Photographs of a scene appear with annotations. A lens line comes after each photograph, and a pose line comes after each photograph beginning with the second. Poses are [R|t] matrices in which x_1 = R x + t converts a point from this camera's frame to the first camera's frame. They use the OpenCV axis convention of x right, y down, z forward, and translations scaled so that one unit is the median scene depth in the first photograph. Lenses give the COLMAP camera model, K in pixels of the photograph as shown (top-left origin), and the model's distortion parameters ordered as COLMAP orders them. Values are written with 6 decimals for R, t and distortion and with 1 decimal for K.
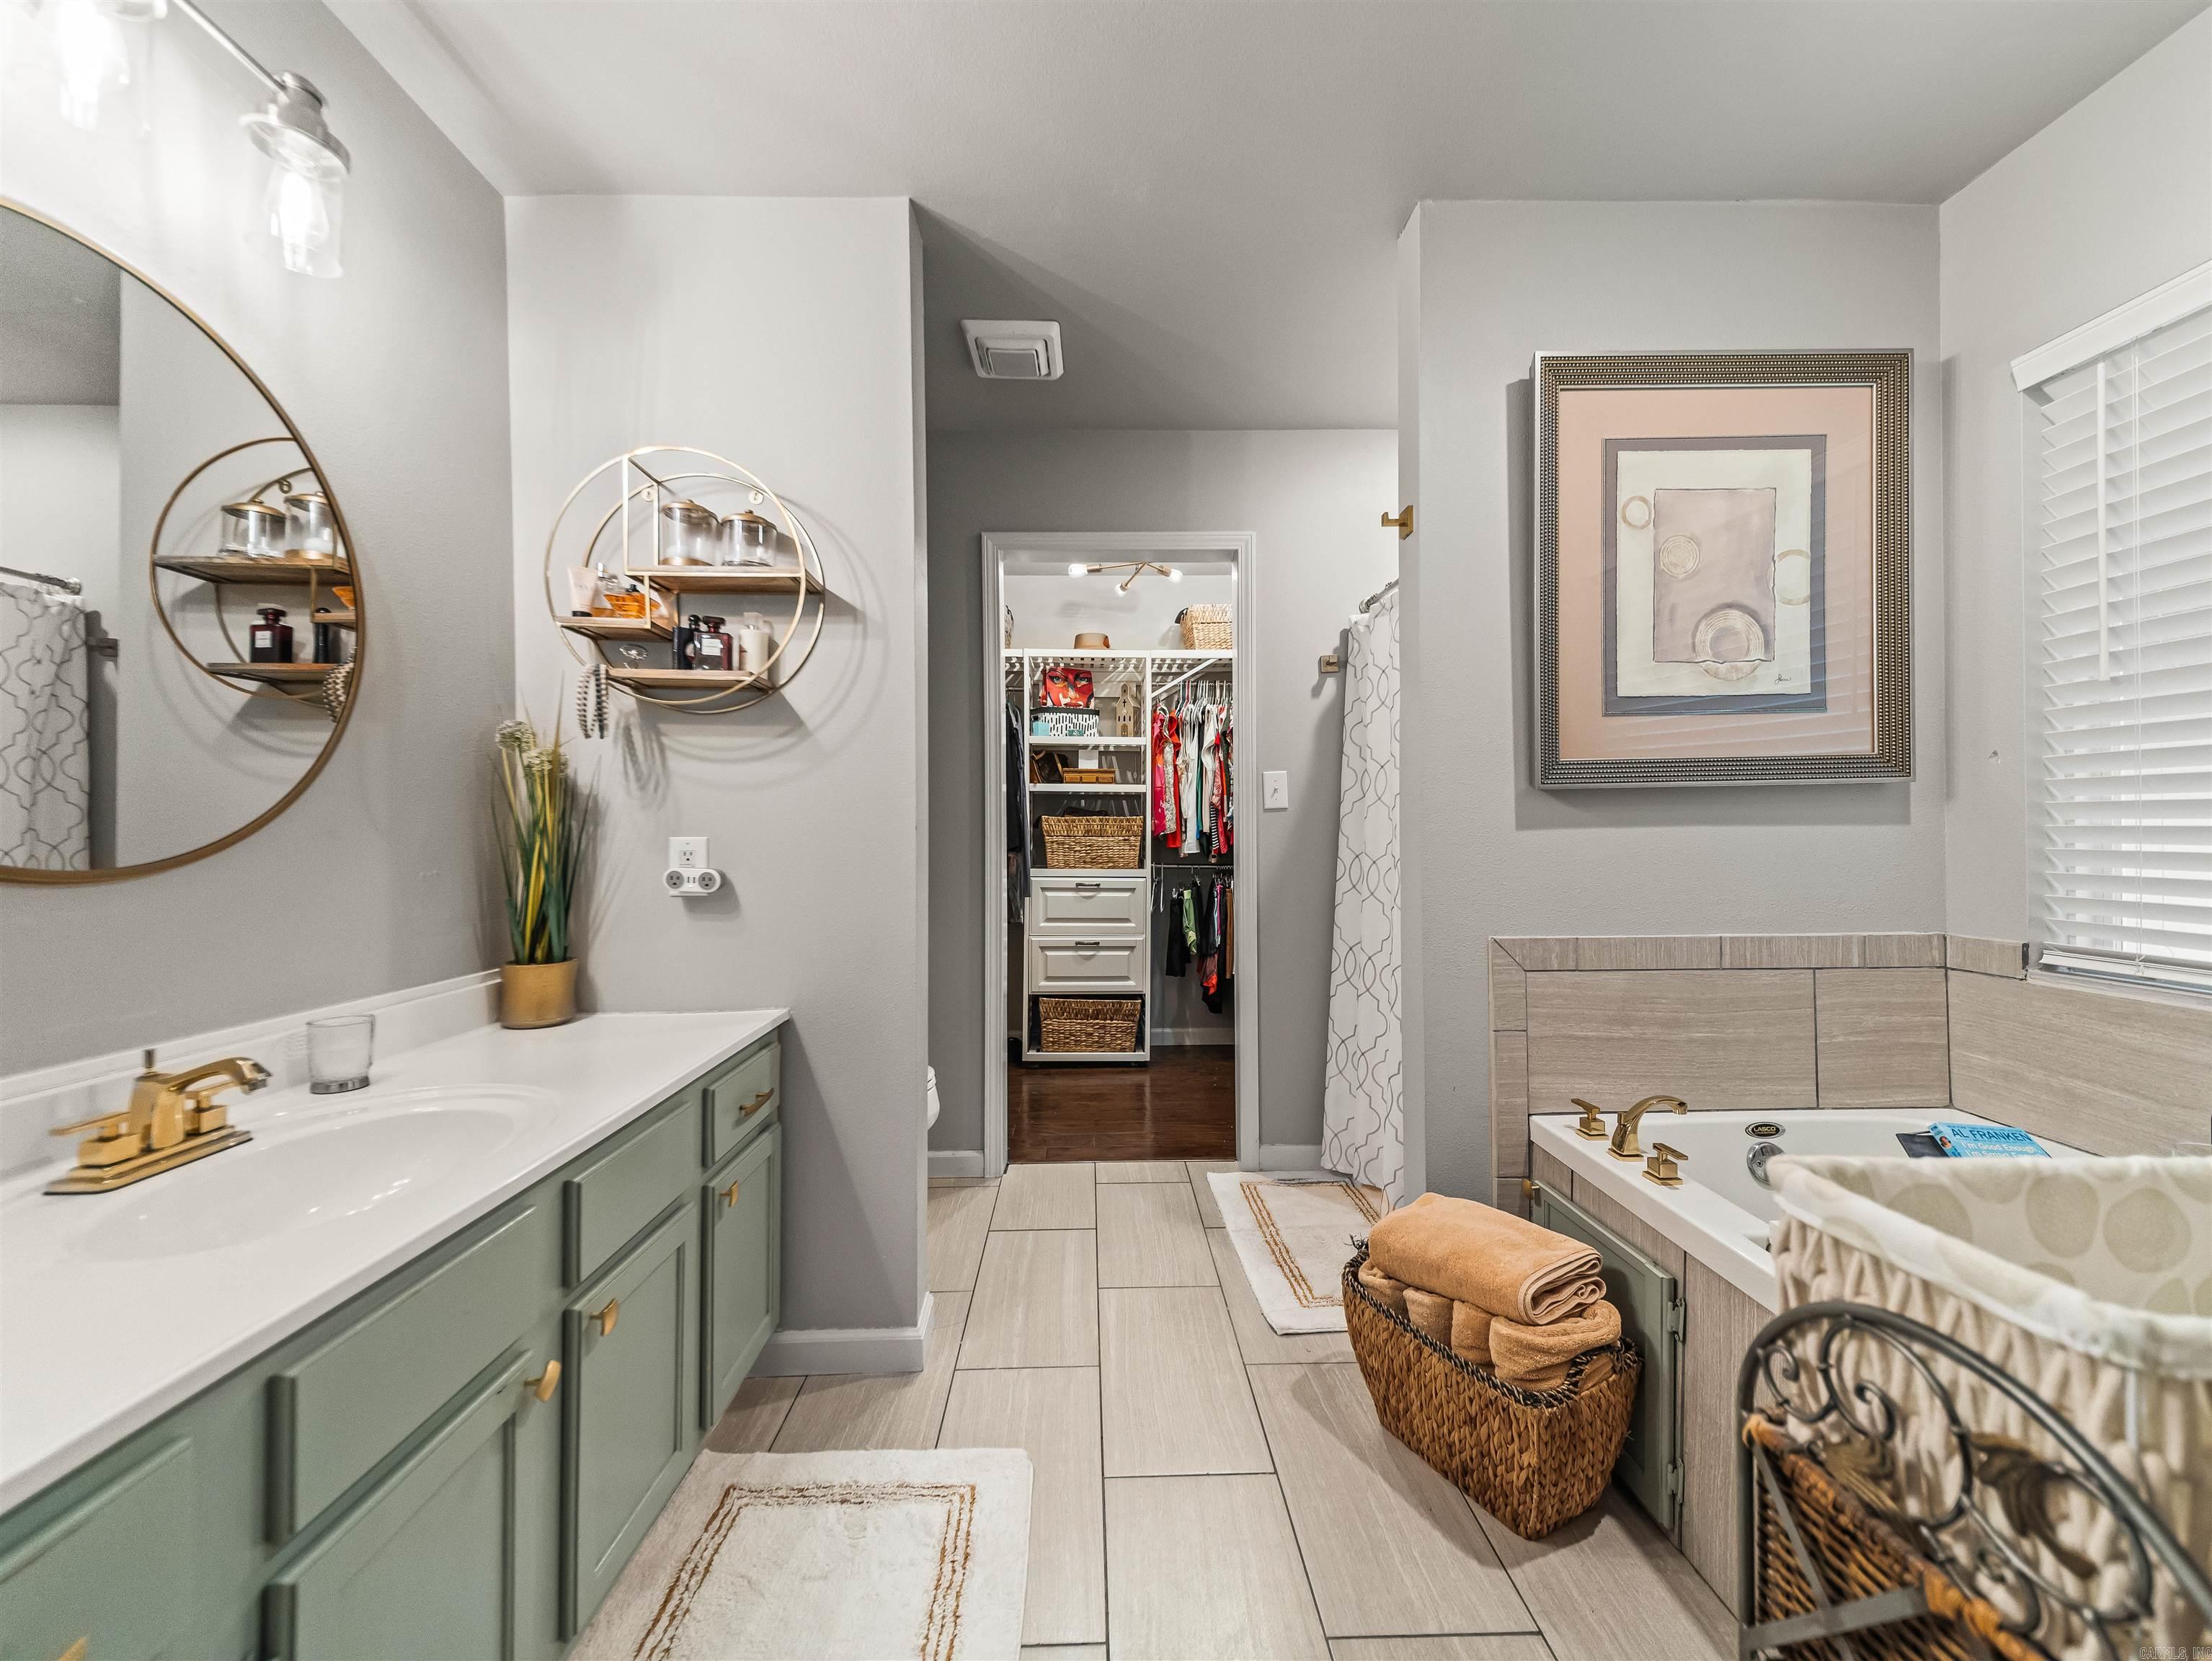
lens RADIAL K [[853.4, 0, 1107.7], [0, 853.4, 825.3], [0, 0, 1]] dist [0.029592, -0.009400]
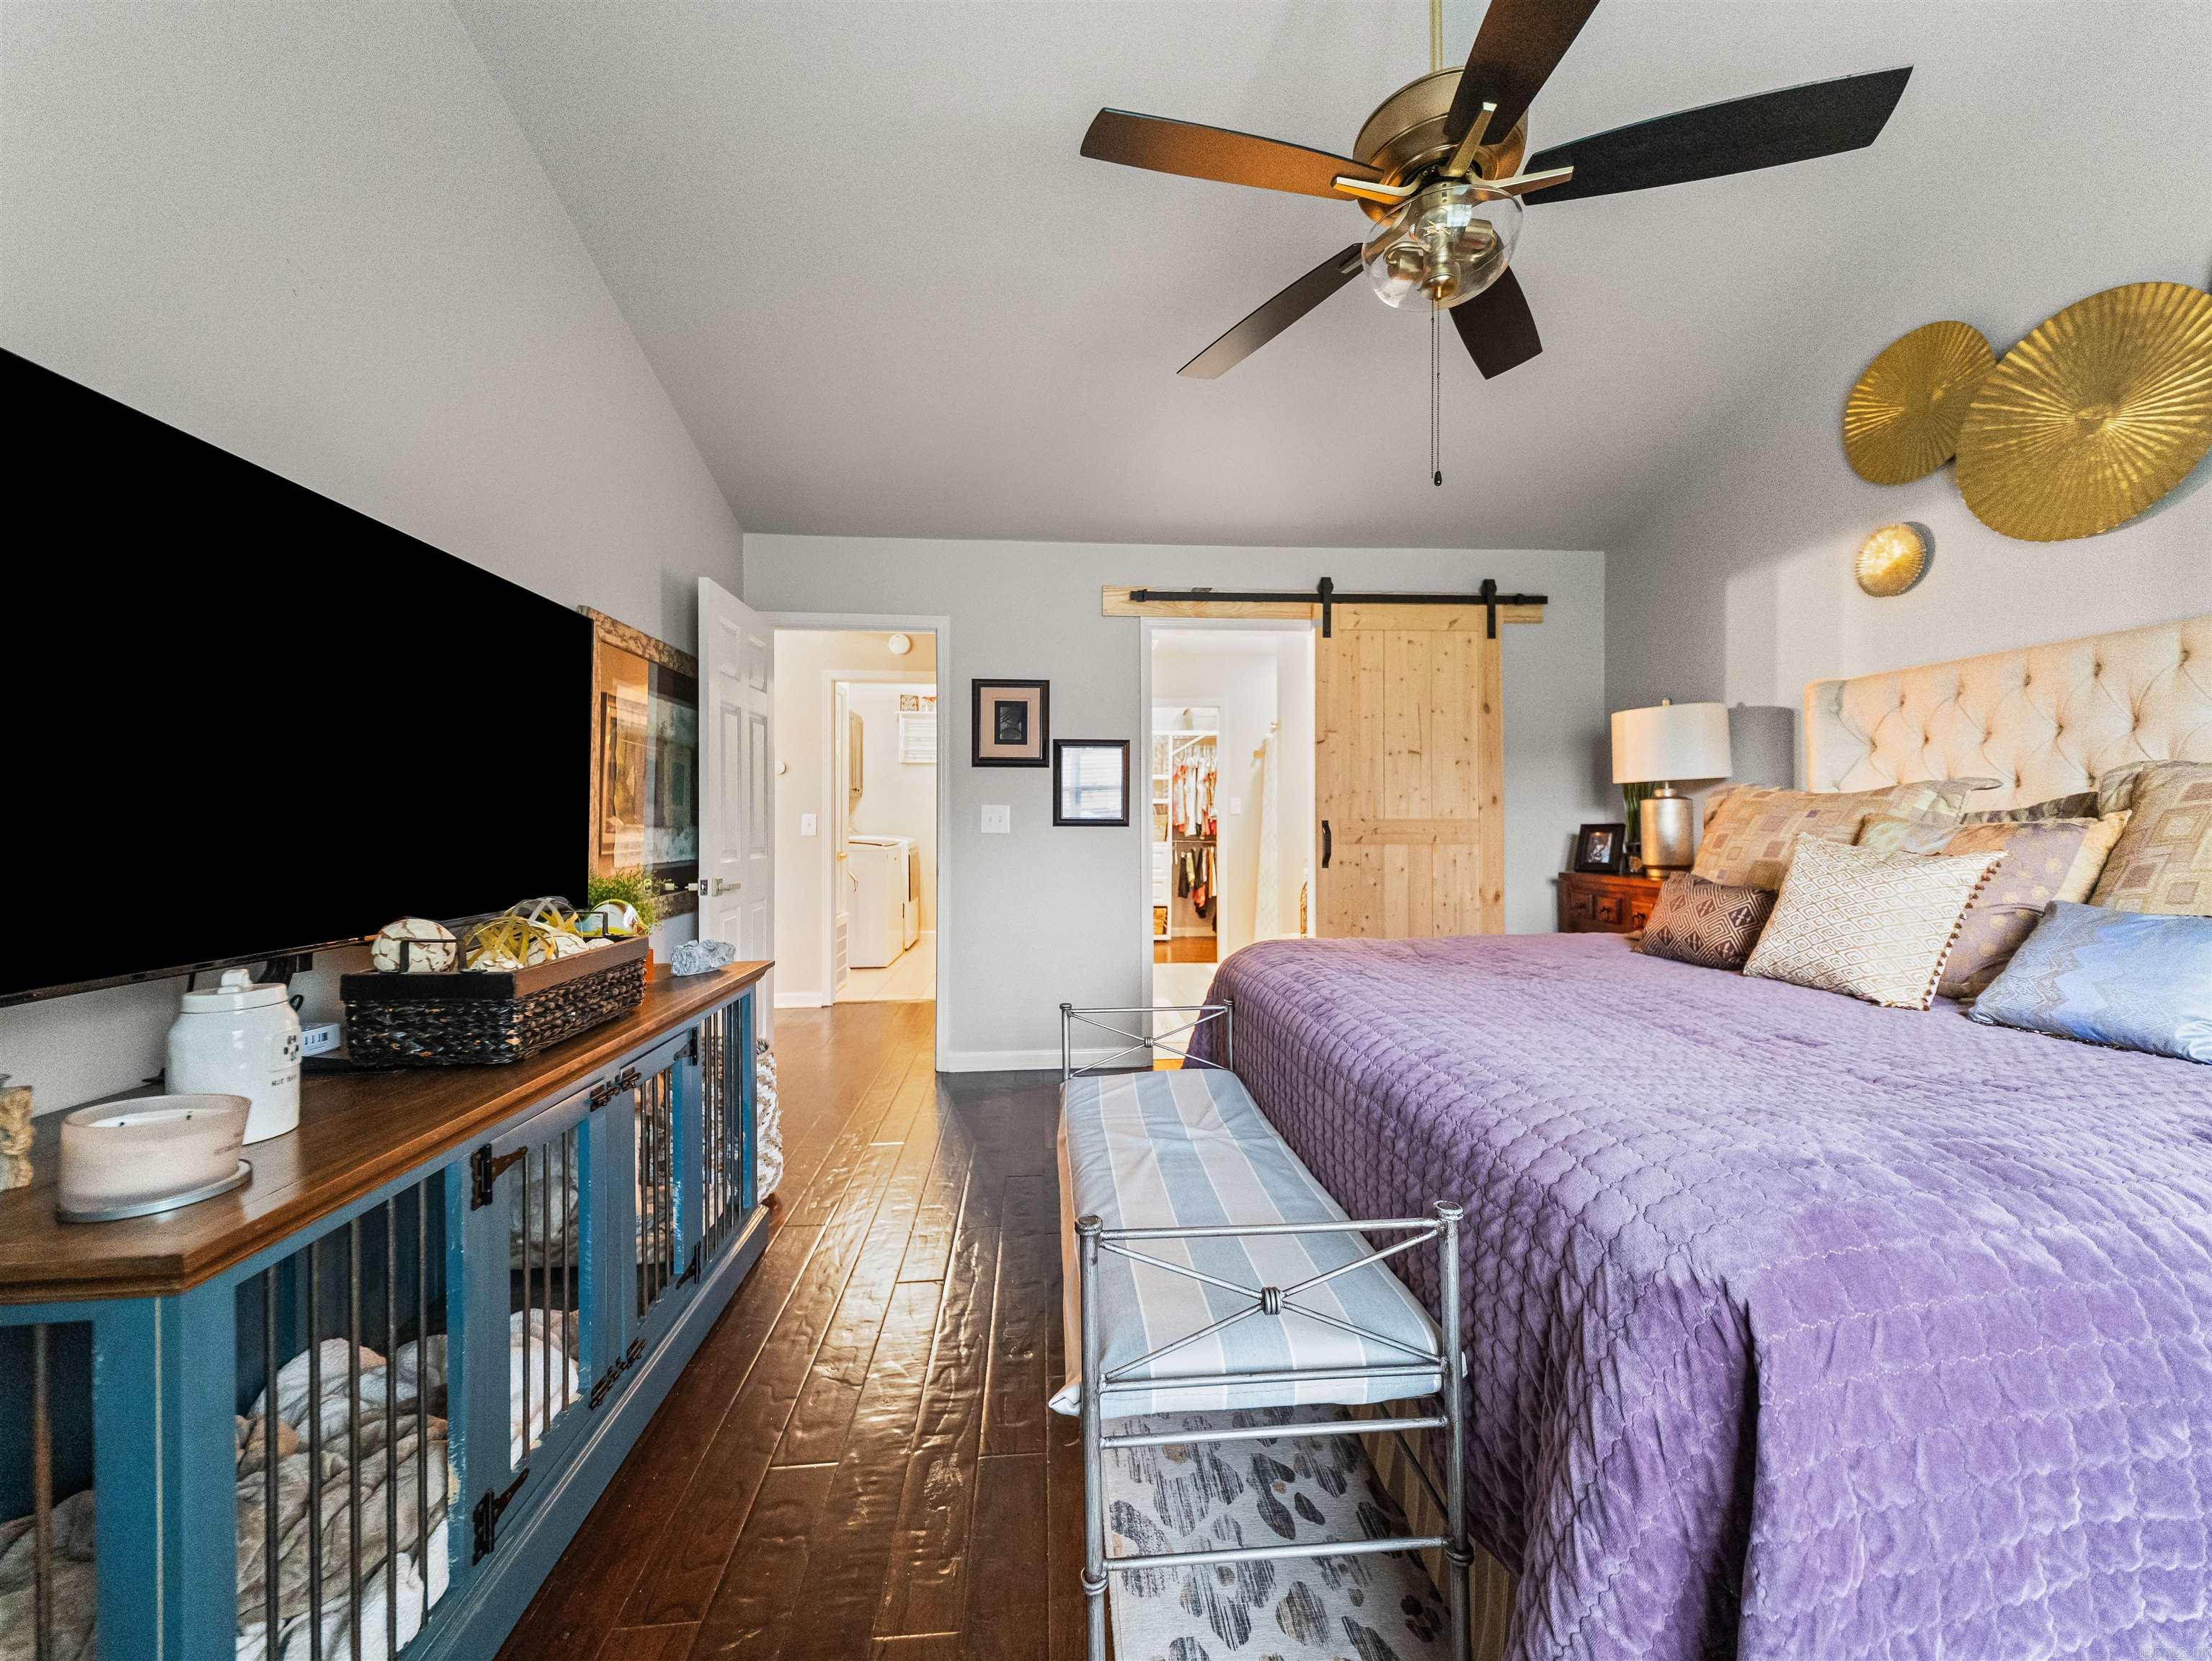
lens RADIAL K [[853.4, 0, 1104.5], [0, 853.4, 824.2], [0, 0, 1]] dist [0.029592, -0.009400]
pose [[0.998904, 0.002339, 0.046756, -0.200976], [-0.002823, 0.999943, 0.010268, -0.010484], [-0.046730, -0.010389, 0.998854, -0.984103]]
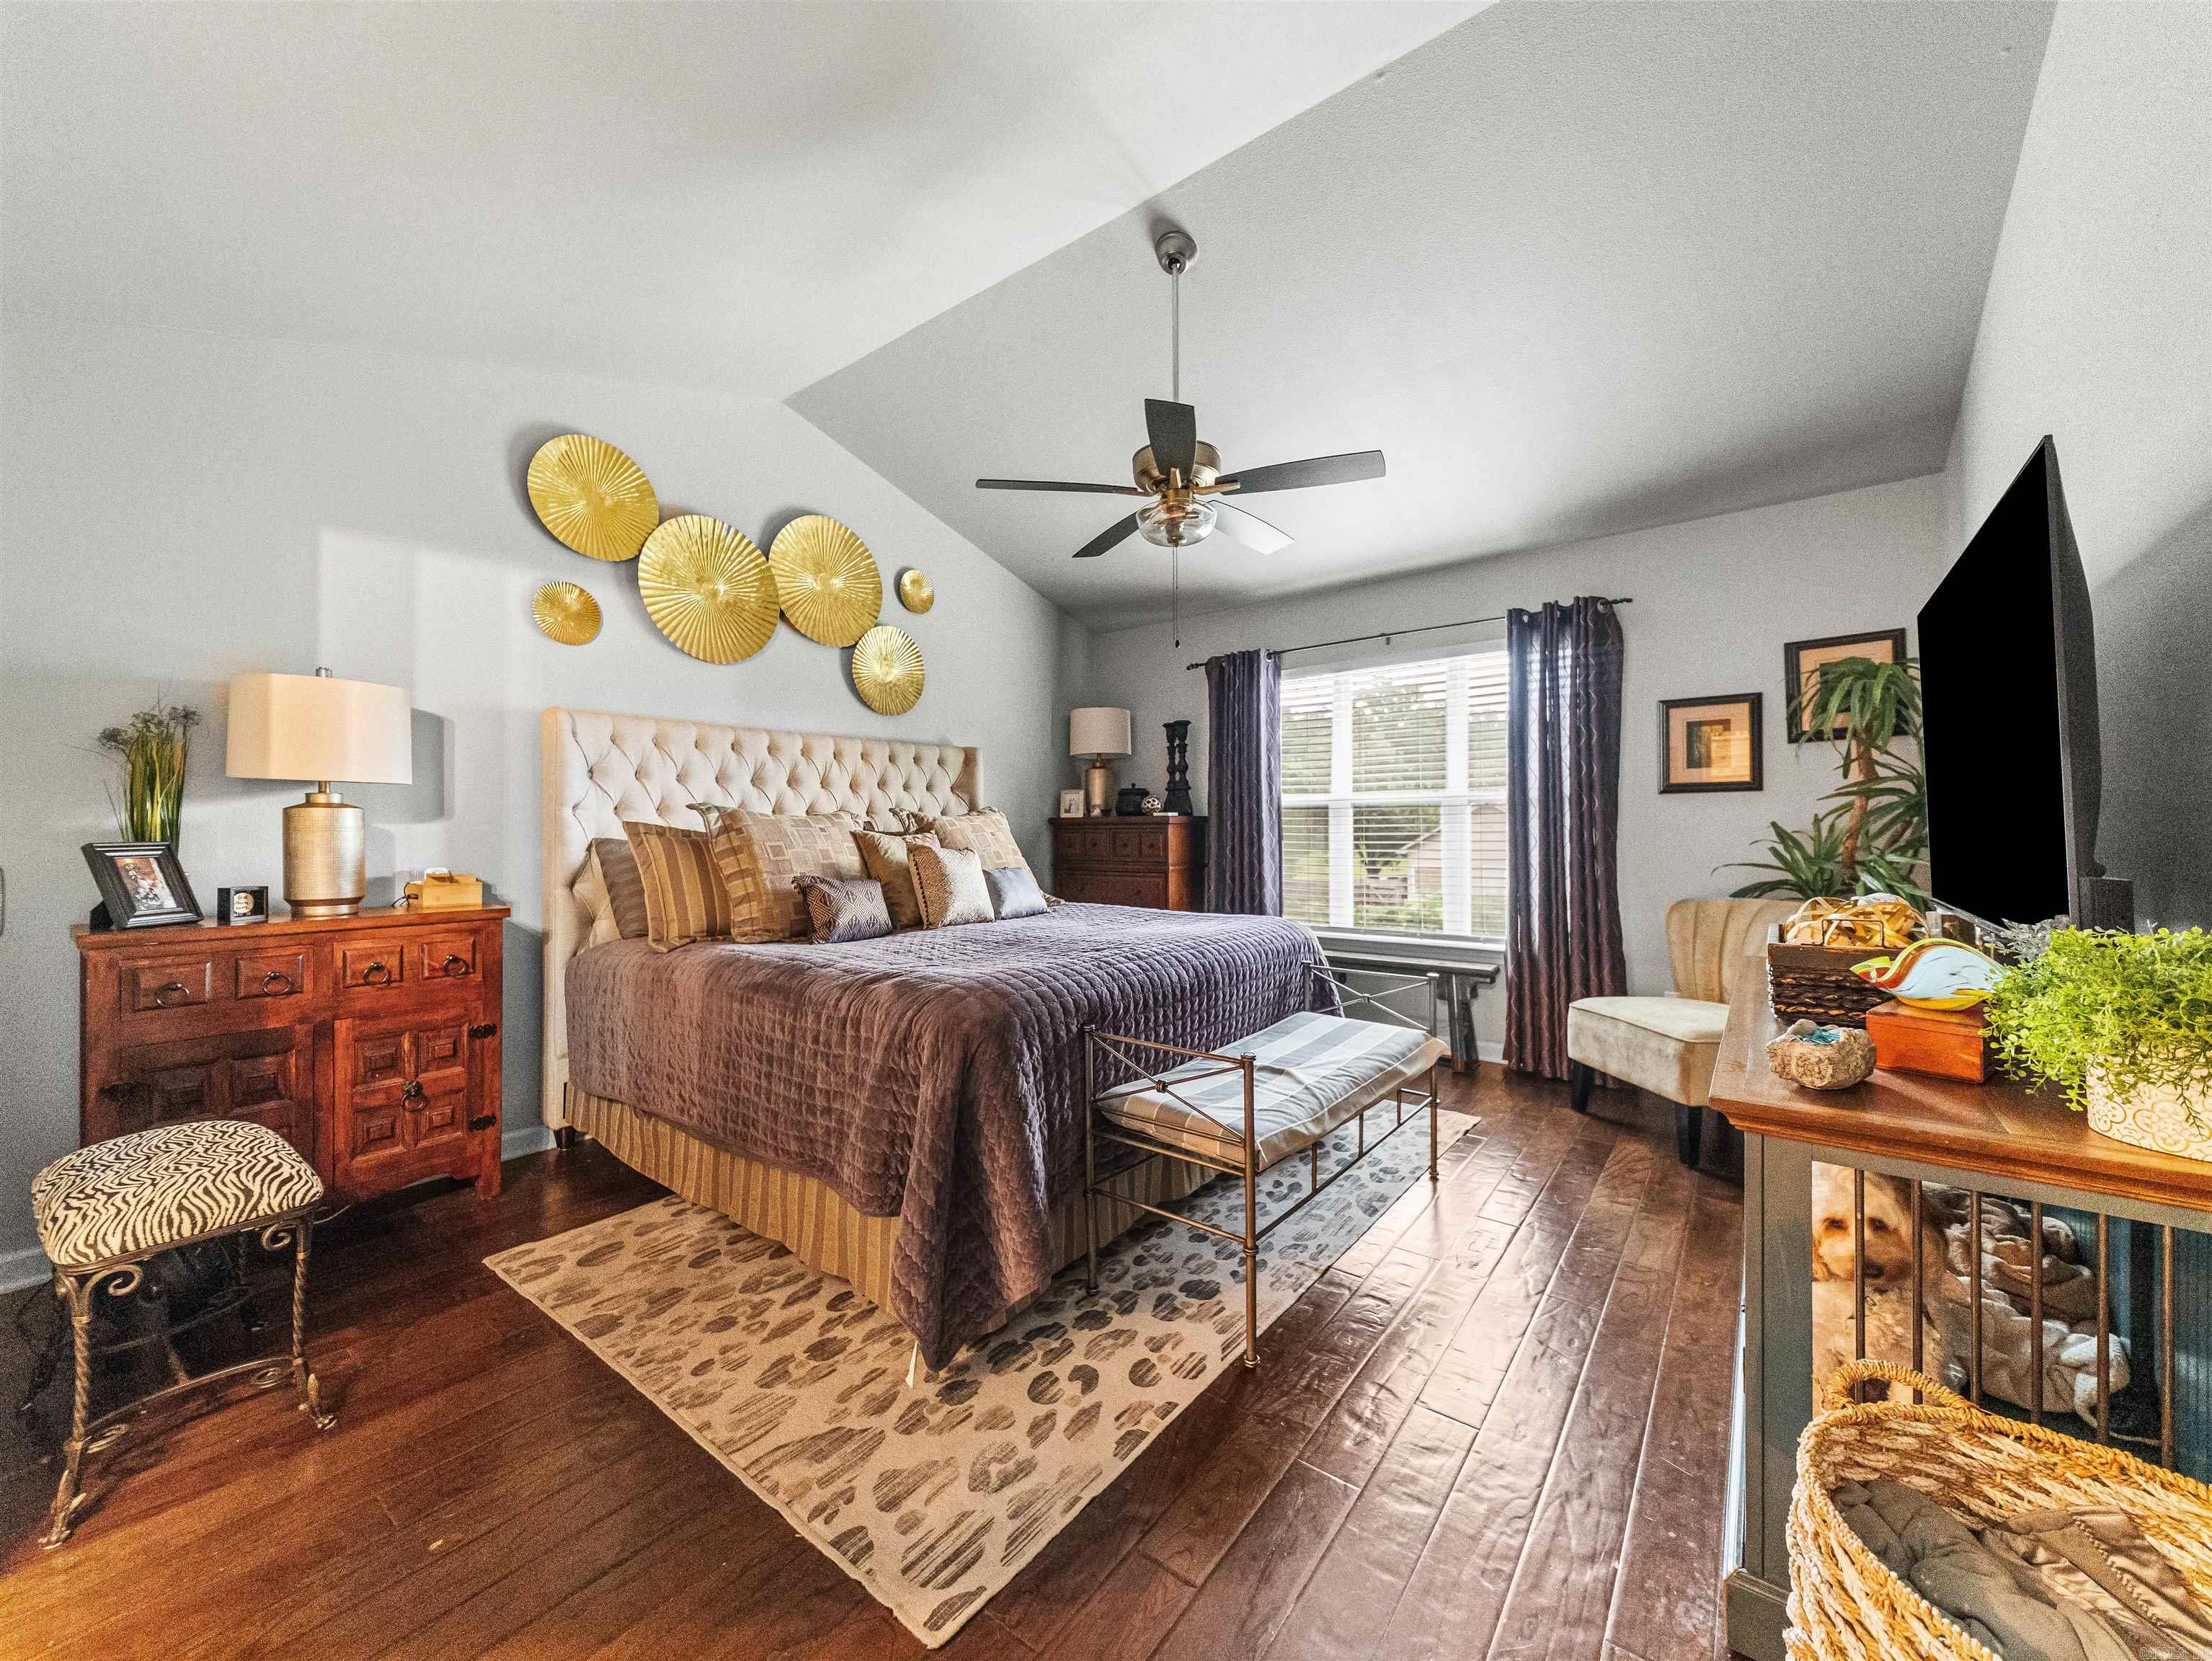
lens RADIAL K [[853.4, 0, 1118.2], [0, 853.4, 833.4], [0, 0, 1]] dist [0.029592, -0.009400]
pose [[-0.784464, 0.020020, 0.619851, -0.437950], [0.011405, 0.999776, -0.017857, 0.009134], [-0.620069, -0.006938, -0.784517, 0.019929]]
